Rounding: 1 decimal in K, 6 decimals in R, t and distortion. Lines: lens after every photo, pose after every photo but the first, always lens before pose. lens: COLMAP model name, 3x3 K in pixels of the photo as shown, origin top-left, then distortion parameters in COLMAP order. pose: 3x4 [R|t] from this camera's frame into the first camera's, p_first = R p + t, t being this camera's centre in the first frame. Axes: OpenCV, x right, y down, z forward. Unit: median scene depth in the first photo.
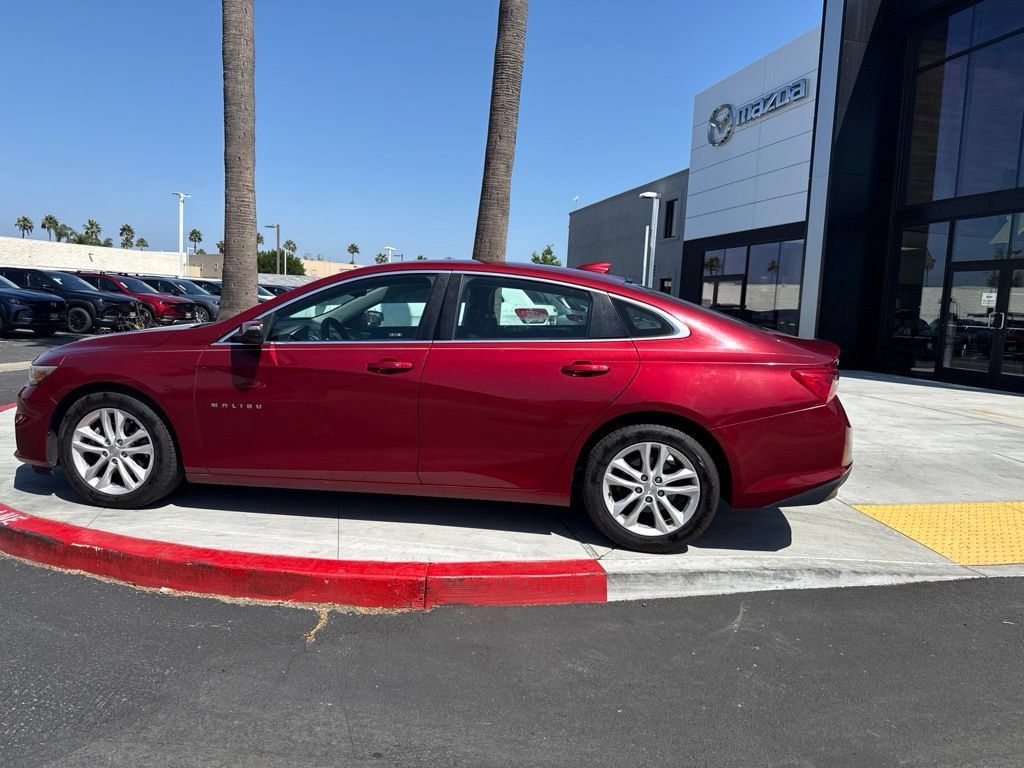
lens RADIAL K [[716.4, 0, 503.4], [0, 716.4, 368.7], [0, 0, 1]] dist [0.044584, -0.061464]
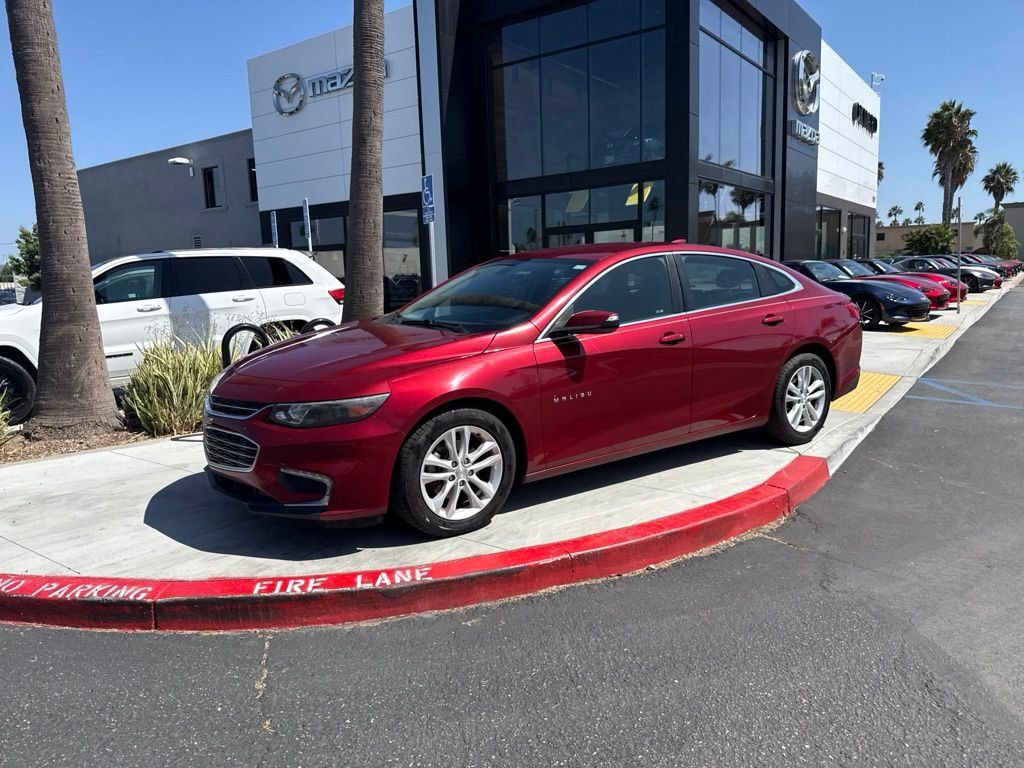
lens RADIAL K [[717.5, 0, 498.3], [0, 717.5, 381.7], [0, 0, 1]] dist [0.058164, -0.085827]
pose [[0.753075, -0.169785, 0.635651, -1.105079], [0.131055, 0.985479, 0.107960, -0.095001], [-0.644750, 0.002003, 0.764391, 0.287060]]
